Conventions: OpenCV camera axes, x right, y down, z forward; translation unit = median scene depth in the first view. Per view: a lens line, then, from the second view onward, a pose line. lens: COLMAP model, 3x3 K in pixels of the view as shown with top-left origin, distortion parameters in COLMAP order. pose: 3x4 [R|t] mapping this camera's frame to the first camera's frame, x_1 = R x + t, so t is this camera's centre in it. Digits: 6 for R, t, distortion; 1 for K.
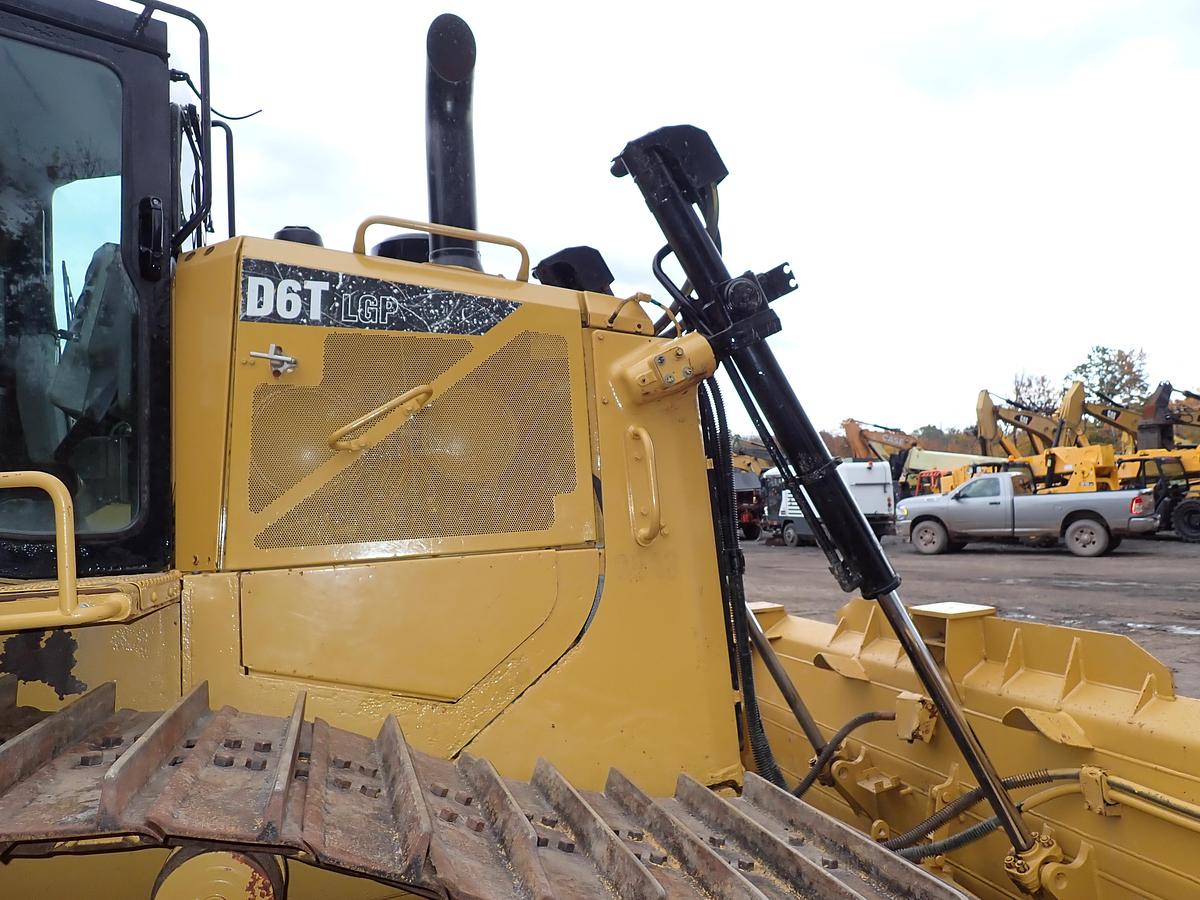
lens RADIAL K [[902.1, 0, 600.8], [0, 902.1, 440.8], [0, 0, 1]] dist [-0.001127, -0.006648]
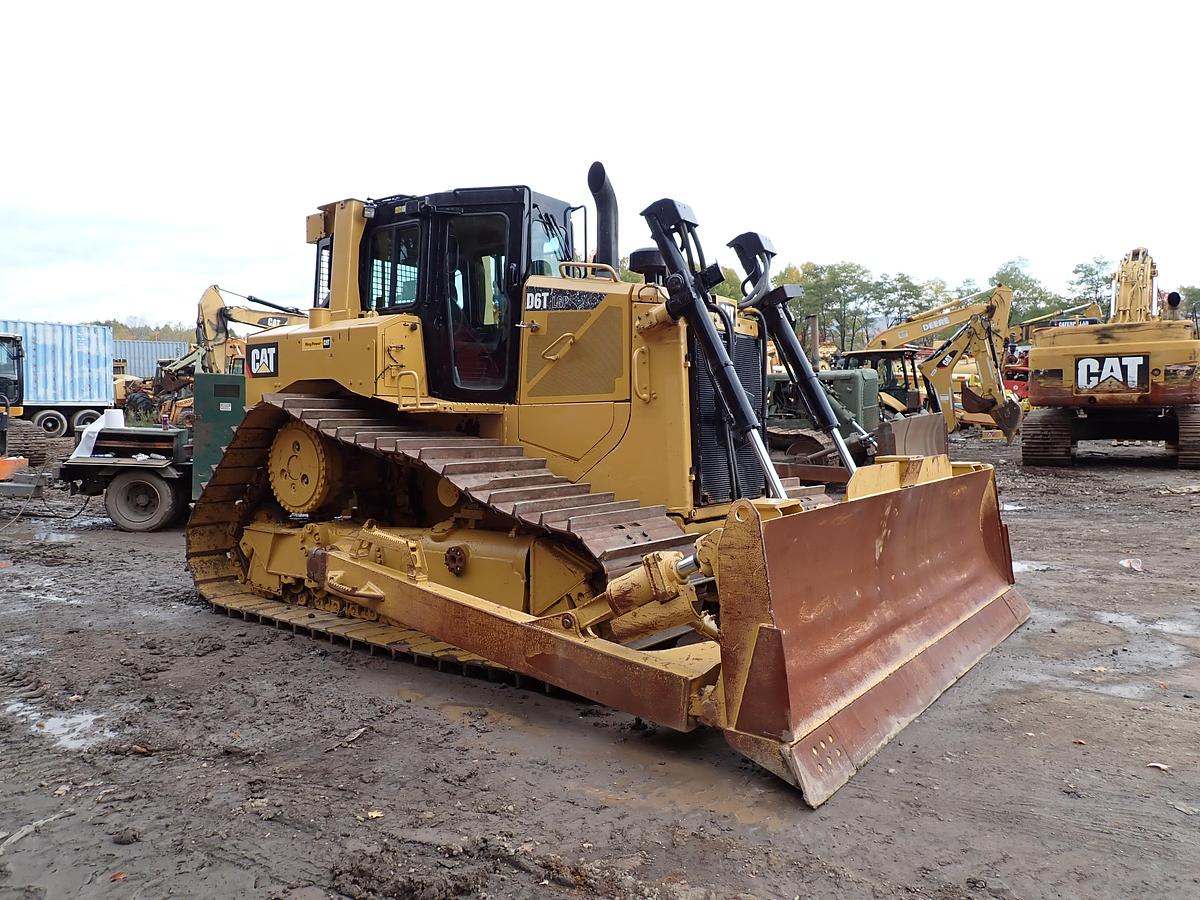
lens RADIAL K [[886.4, 0, 600.0], [0, 886.4, 450.0], [0, 0, 1]] dist [0.006613, 0.004493]
pose [[0.593547, 0.078440, -0.800968, 1.671480], [0.043680, 0.990632, 0.129383, -0.050963], [0.803613, -0.111782, 0.584560, -0.350203]]
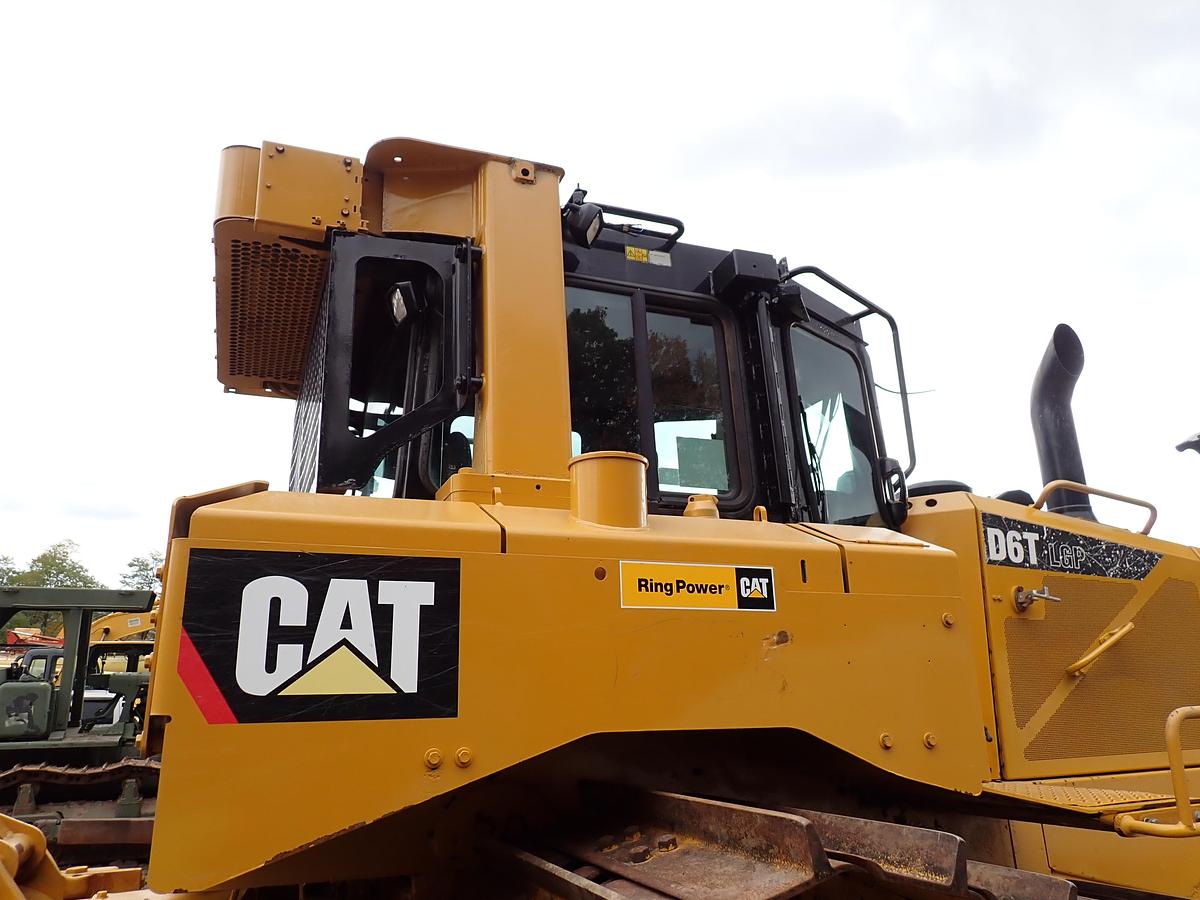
lens RADIAL K [[885.8, 0, 596.9], [0, 885.8, 435.3], [0, 0, 1]] dist [-0.001284, -0.001381]
pose [[0.997256, 0.049403, 0.055126, -0.912139], [-0.036849, 0.977195, -0.209122, -0.029336], [-0.064200, 0.206517, 0.976335, -0.162303]]
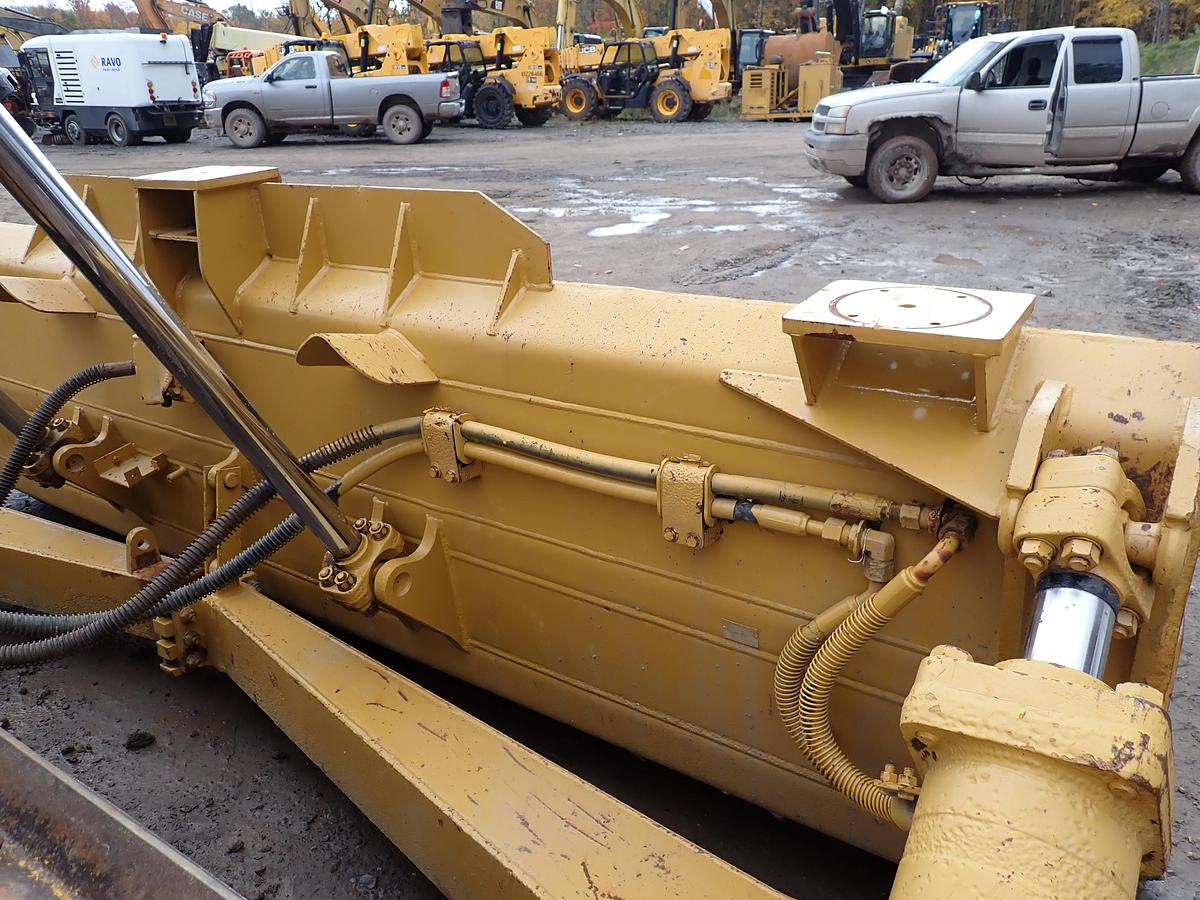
lens RADIAL K [[928.4, 0, 606.0], [0, 928.4, 465.3], [0, 0, 1]] dist [-0.000253, -0.008618]
pose [[0.767299, -0.242226, 0.593784, 0.262385], [-0.042037, 0.904931, 0.423476, 0.128679], [-0.639910, -0.349894, 0.684170, 0.507775]]
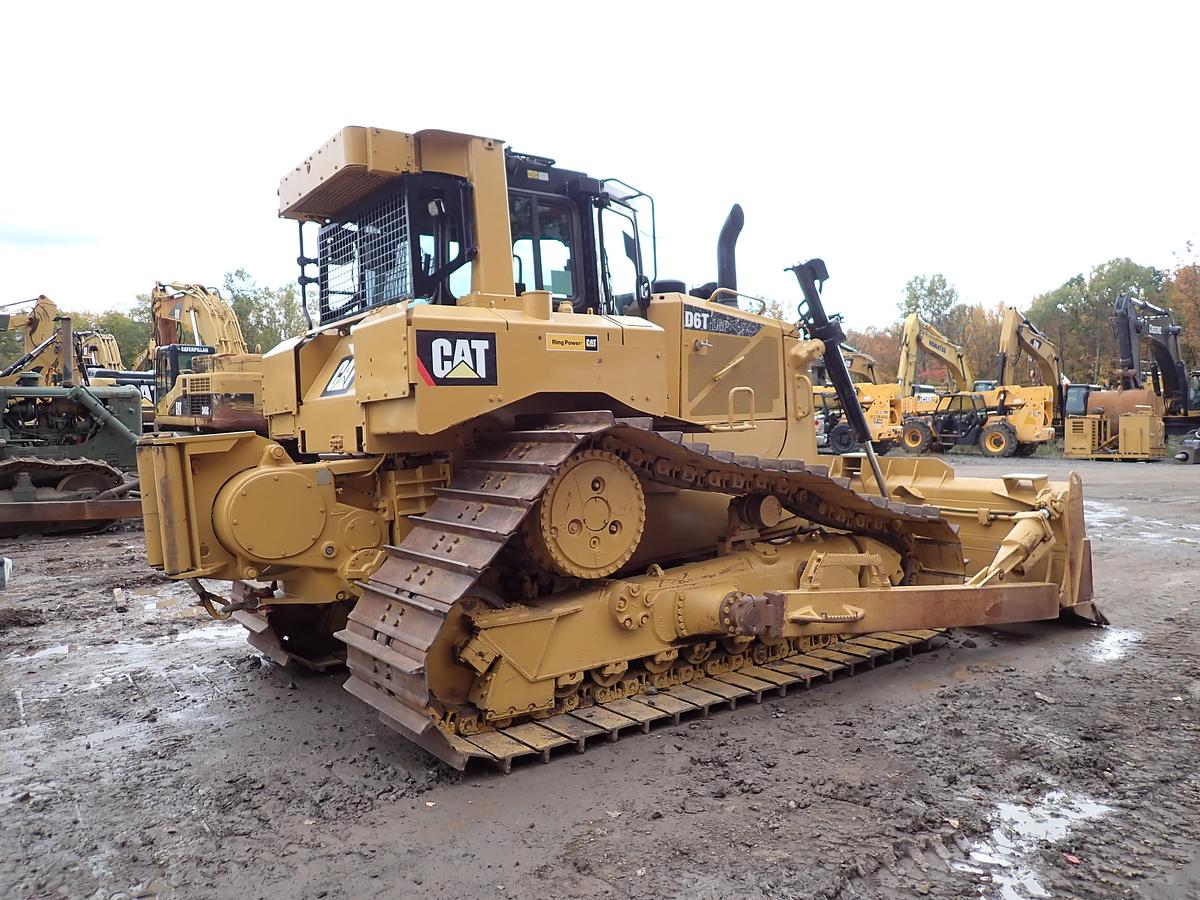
lens RADIAL K [[885.8, 0, 596.9], [0, 885.8, 435.3], [0, 0, 1]] dist [-0.001284, -0.001381]
pose [[0.944971, 0.019353, 0.326580, -1.332392], [-0.049297, 0.995274, 0.083663, -0.025220], [-0.323417, -0.095158, 0.941460, -1.235077]]
